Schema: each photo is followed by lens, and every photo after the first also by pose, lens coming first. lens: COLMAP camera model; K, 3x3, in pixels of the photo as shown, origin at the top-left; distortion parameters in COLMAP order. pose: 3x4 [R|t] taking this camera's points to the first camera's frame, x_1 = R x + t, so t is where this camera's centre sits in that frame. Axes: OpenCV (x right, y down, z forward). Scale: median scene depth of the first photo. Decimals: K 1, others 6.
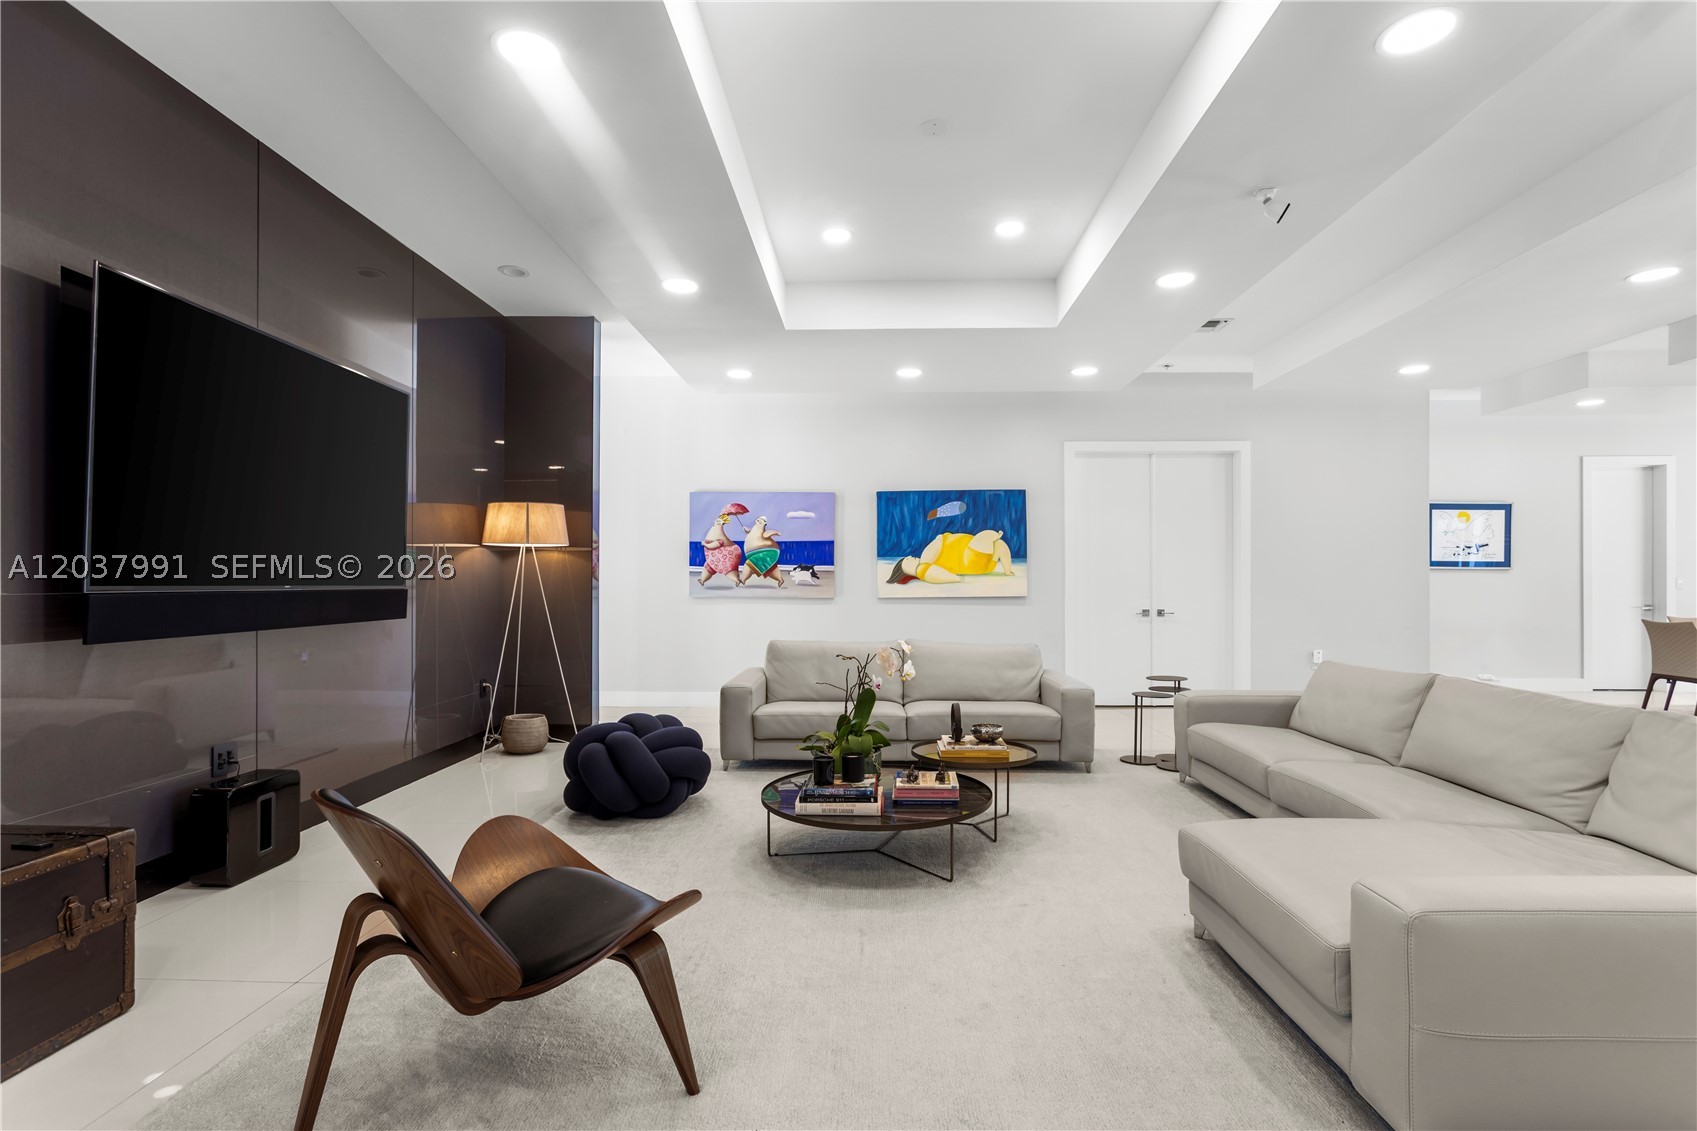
lens RADIAL K [[831.5, 0, 847.0], [0, 831.5, 570.8], [0, 0, 1]] dist [-0.004158, 0.000506]
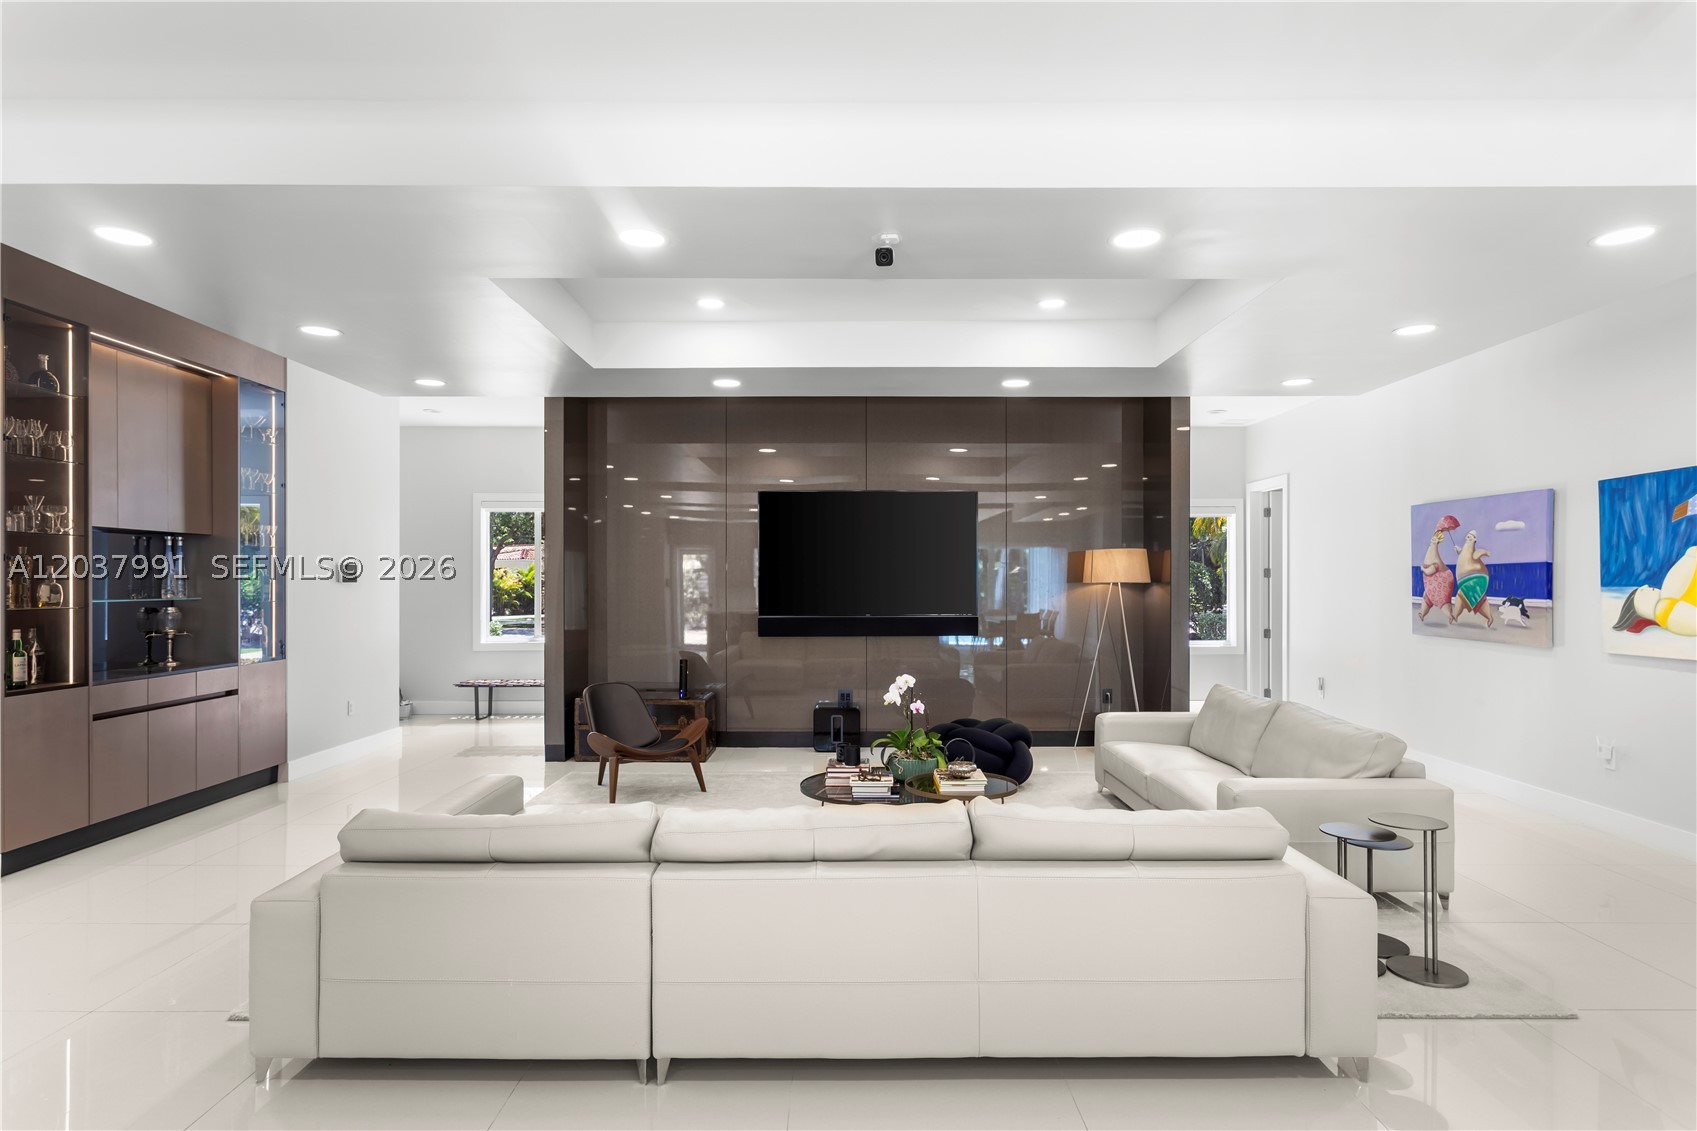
lens RADIAL K [[935.6, 0, 844.5], [0, 935.6, 570.6], [0, 0, 1]] dist [0.011090, 0.001501]
pose [[0.006953, -0.011212, -0.999913, 0.735095], [0.016332, 0.999805, -0.011097, -0.029955], [0.999842, -0.016254, 0.007135, 0.432730]]
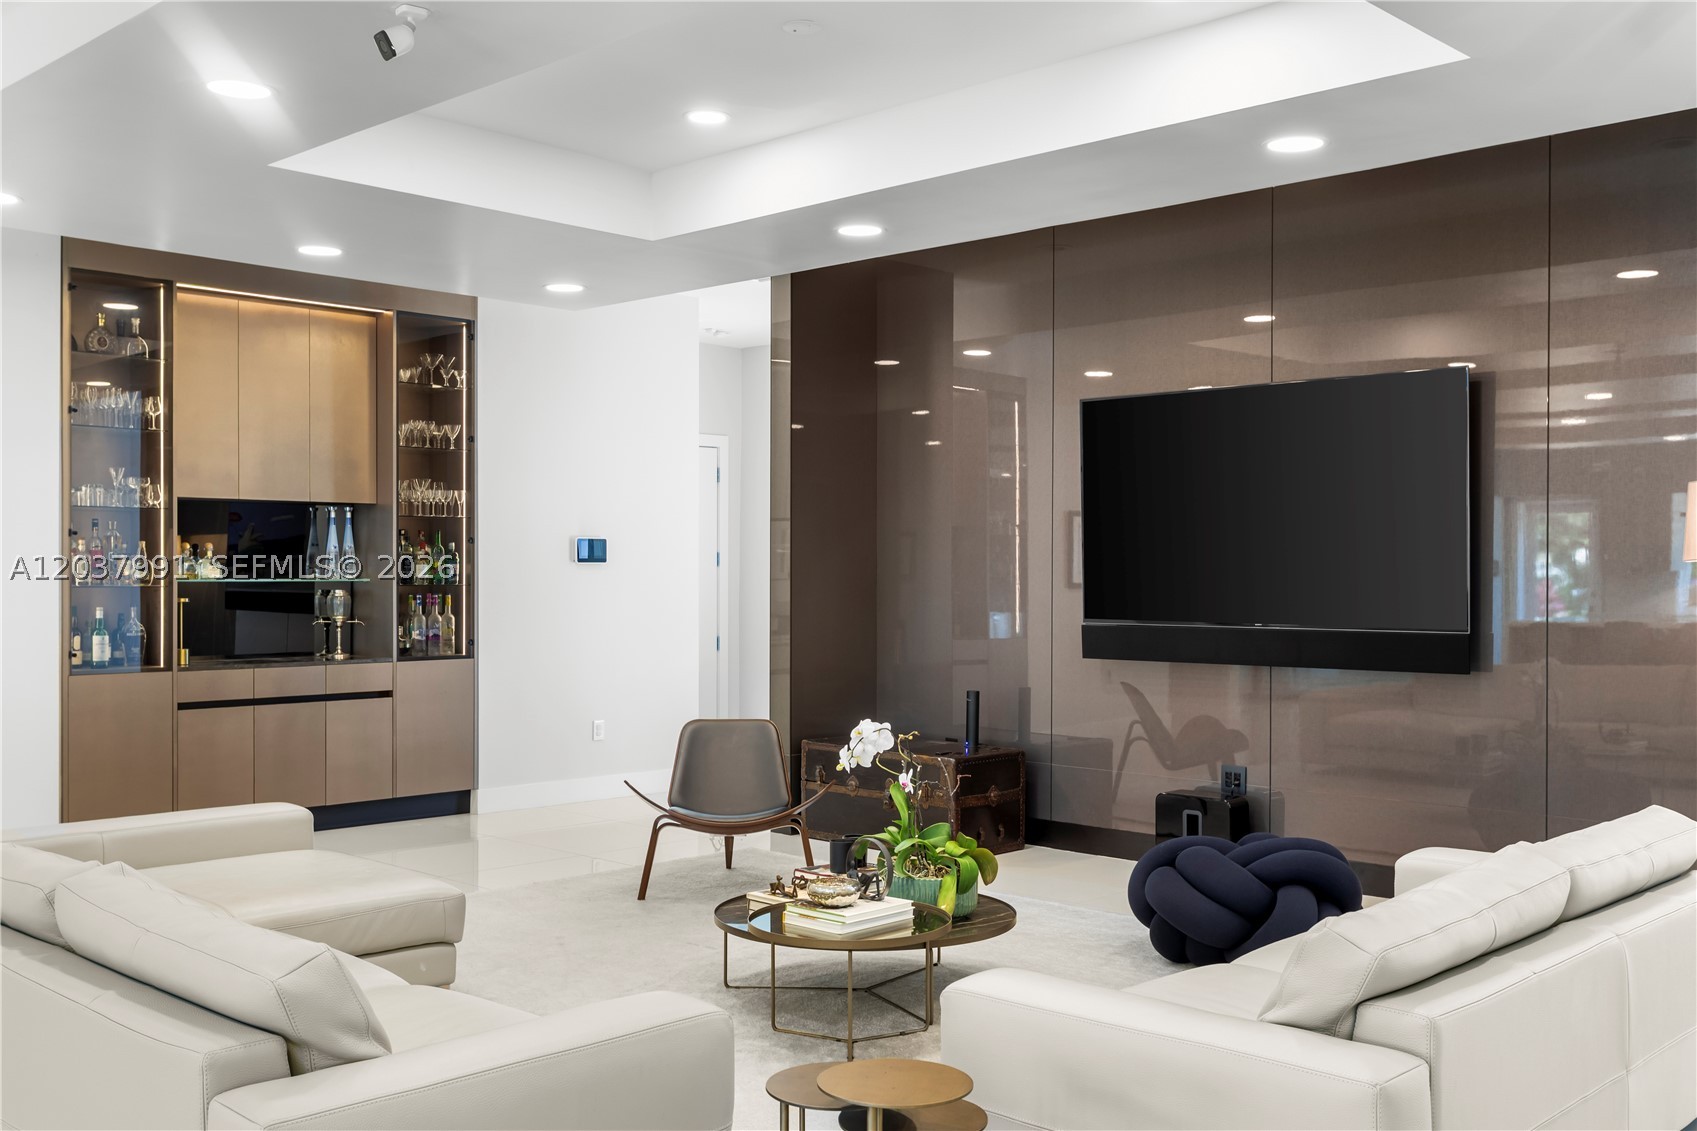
lens RADIAL K [[1641.4, 0, 839.1], [0, 1641.4, 576.2], [0, 0, 1]] dist [-0.014721, 0.000000]
pose [[-0.690151, 0.002091, -0.723662, 0.544139], [0.009971, 0.999928, -0.006620, -0.015748], [0.723597, -0.011784, -0.690122, 0.938990]]
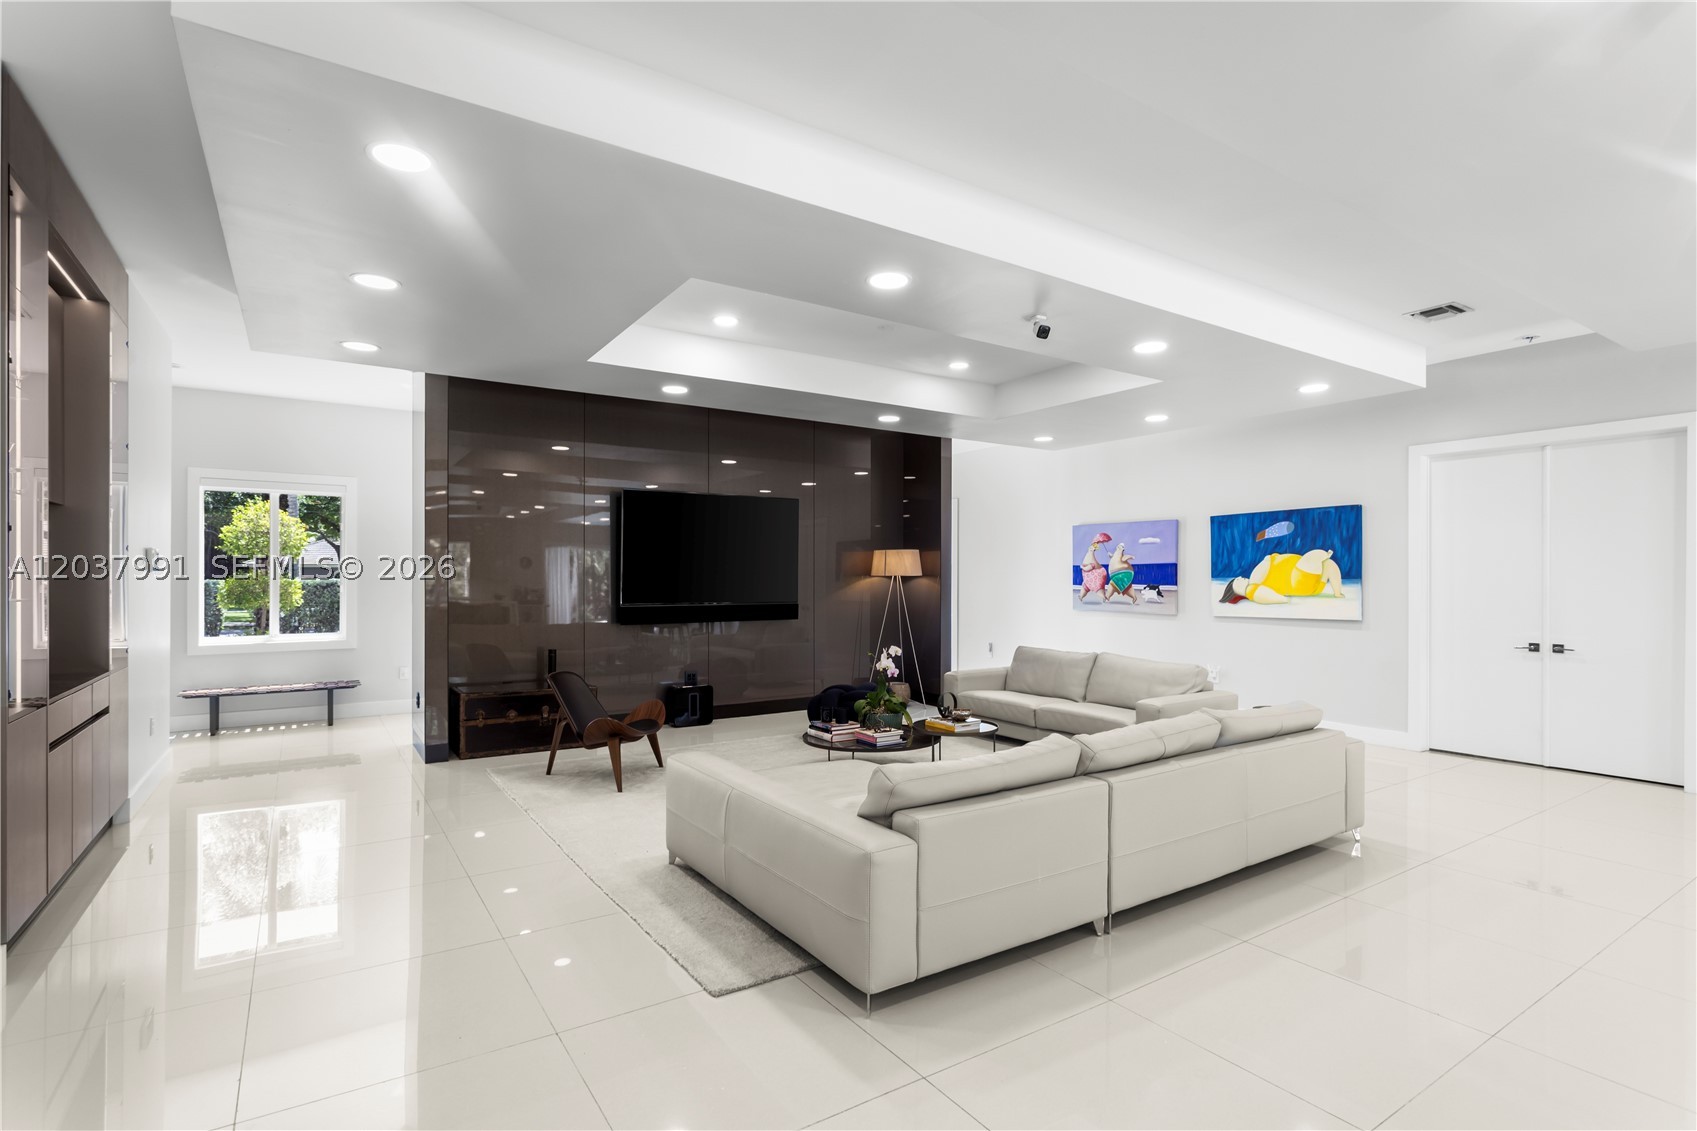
lens RADIAL K [[831.5, 0, 849.2], [0, 831.5, 568.6], [0, 0, 1]] dist [-0.004158, 0.000506]
pose [[0.561207, -0.009304, -0.827623, 0.659480], [0.011171, 0.999931, -0.003665, -0.029584], [0.827600, -0.007189, 0.561273, 0.016091]]
